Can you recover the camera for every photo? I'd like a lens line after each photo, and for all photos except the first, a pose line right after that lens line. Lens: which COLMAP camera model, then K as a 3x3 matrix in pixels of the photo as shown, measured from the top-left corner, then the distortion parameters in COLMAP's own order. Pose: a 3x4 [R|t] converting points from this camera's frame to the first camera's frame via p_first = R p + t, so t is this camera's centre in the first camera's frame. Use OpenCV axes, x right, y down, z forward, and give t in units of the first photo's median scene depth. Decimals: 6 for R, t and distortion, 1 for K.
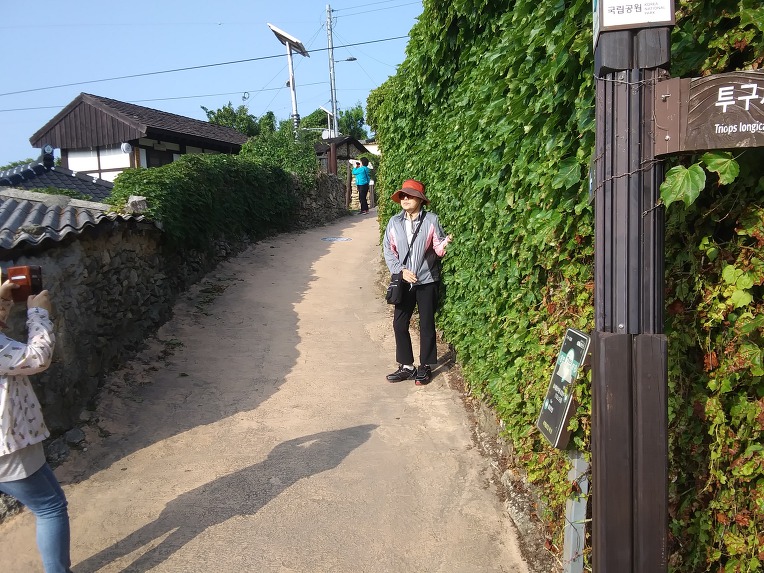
lens RADIAL K [[678.2, 0, 382.0], [0, 678.2, 286.5], [0, 0, 1]] dist [0.127518, -0.204221]
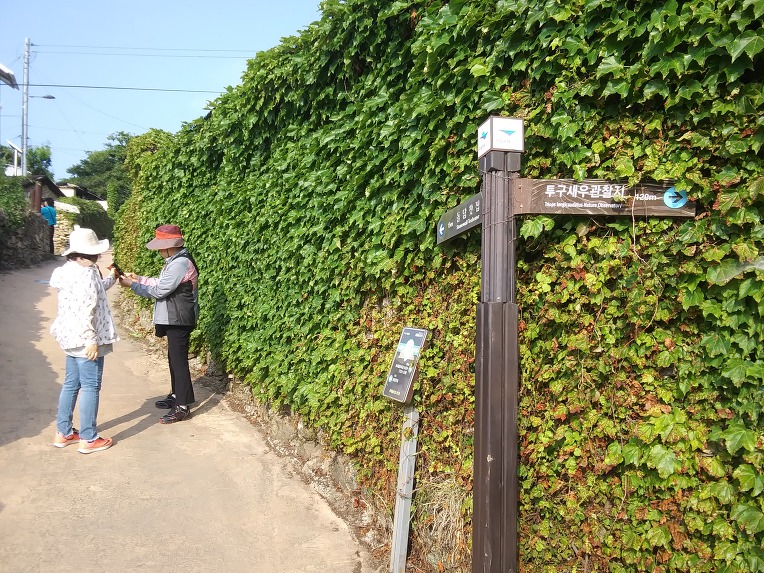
lens RADIAL K [[678.2, 0, 382.0], [0, 678.2, 286.5], [0, 0, 1]] dist [0.127518, -0.204221]
pose [[0.897180, 0.059570, 0.437629, -0.288847], [-0.018787, 0.995113, -0.096939, 0.078845], [-0.441265, 0.078750, 0.893915, -0.212544]]
